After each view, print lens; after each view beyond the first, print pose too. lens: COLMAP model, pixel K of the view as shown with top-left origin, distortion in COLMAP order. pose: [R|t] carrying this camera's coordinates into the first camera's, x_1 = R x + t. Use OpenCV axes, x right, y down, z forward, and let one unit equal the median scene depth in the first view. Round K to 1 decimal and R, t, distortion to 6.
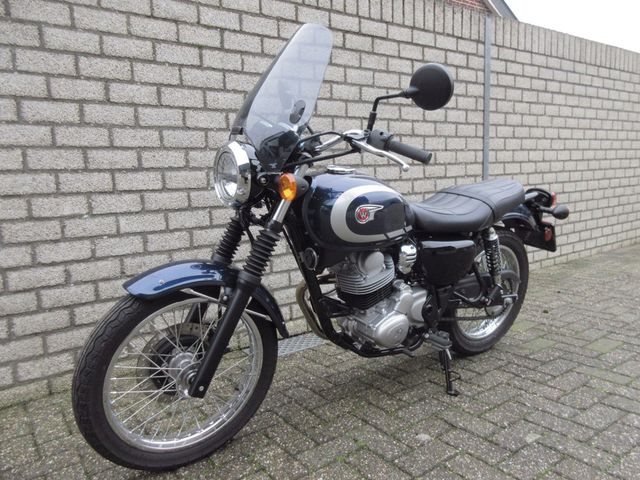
lens RADIAL K [[478.1, 0, 320.0], [0, 478.1, 242.3], [0, 0, 1]] dist [0.007938, -0.010892]
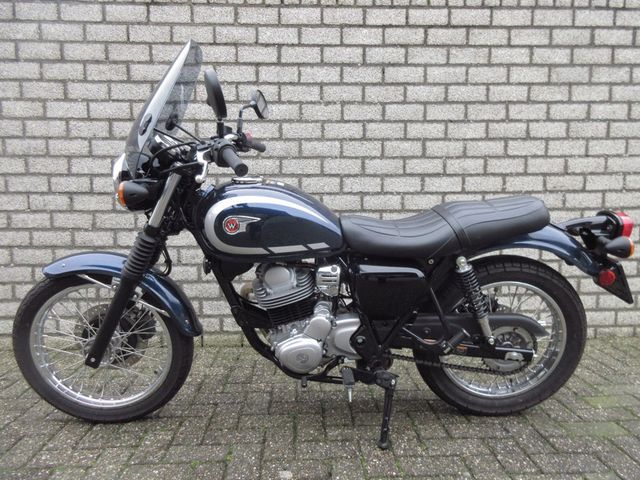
lens RADIAL K [[478.1, 0, 318.7], [0, 478.1, 240.9], [0, 0, 1]] dist [0.007938, -0.010892]
pose [[0.832268, 0.092492, -0.546603, 0.504068], [-0.098936, 0.994936, 0.017714, -0.039992], [0.545473, 0.039336, 0.837205, 0.176866]]
